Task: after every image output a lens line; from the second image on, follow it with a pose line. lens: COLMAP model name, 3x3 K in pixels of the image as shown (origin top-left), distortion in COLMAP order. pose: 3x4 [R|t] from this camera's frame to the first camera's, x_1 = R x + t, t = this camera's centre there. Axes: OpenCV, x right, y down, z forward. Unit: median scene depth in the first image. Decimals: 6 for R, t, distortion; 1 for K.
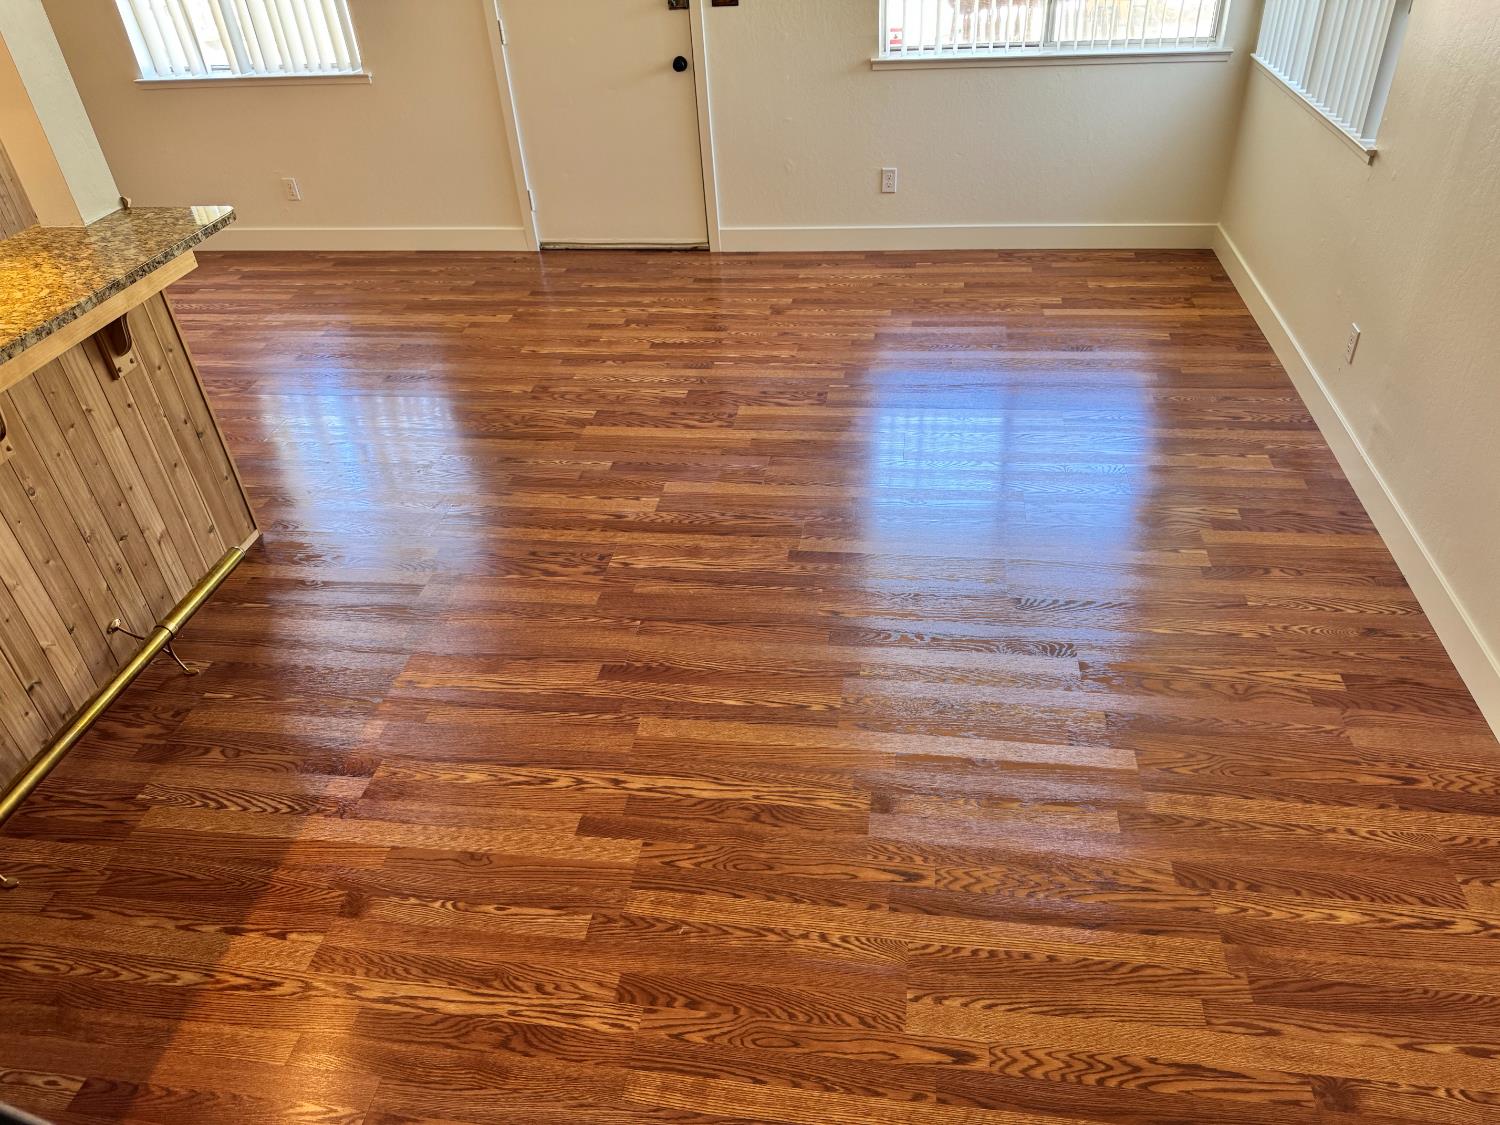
lens RADIAL K [[1057.9, 0, 725.5], [0, 1057.9, 563.7], [0, 0, 1]] dist [0.110313, -0.157809]
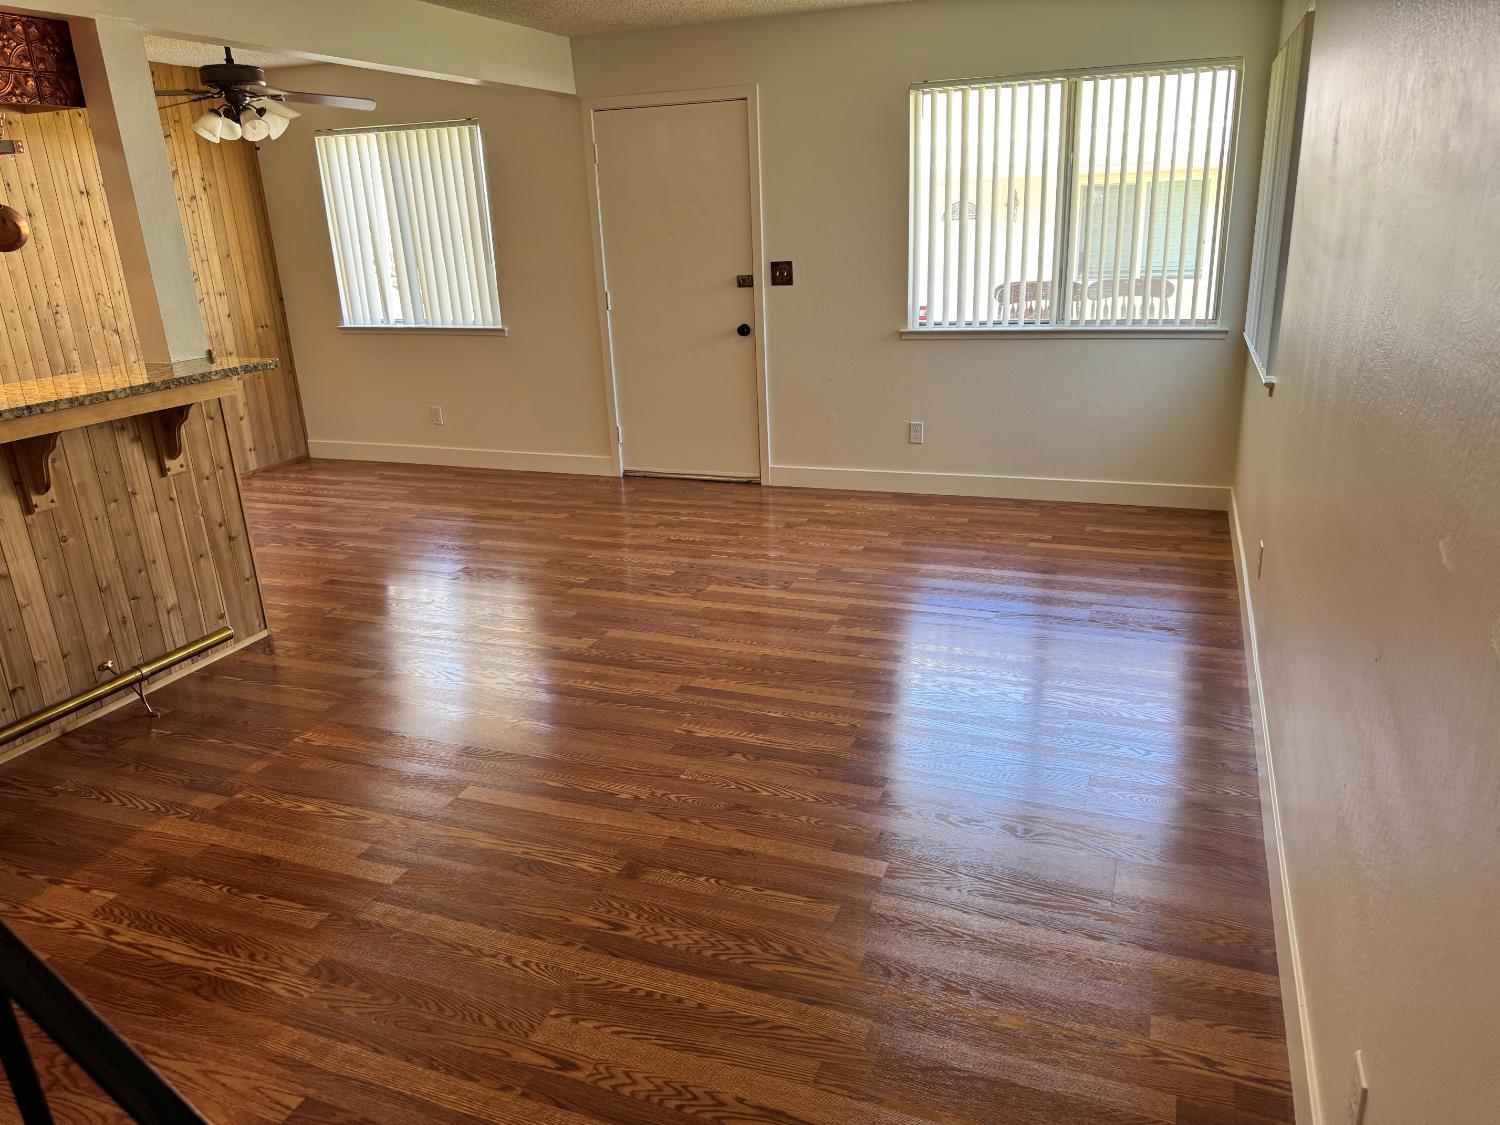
lens RADIAL K [[1057.9, 0, 725.5], [0, 1057.9, 563.7], [0, 0, 1]] dist [0.110313, -0.157809]
pose [[0.972114, 0.090192, -0.216472, 0.336148], [-0.148537, 0.951119, -0.270757, 0.159623], [0.181471, 0.295361, 0.937993, -0.045029]]
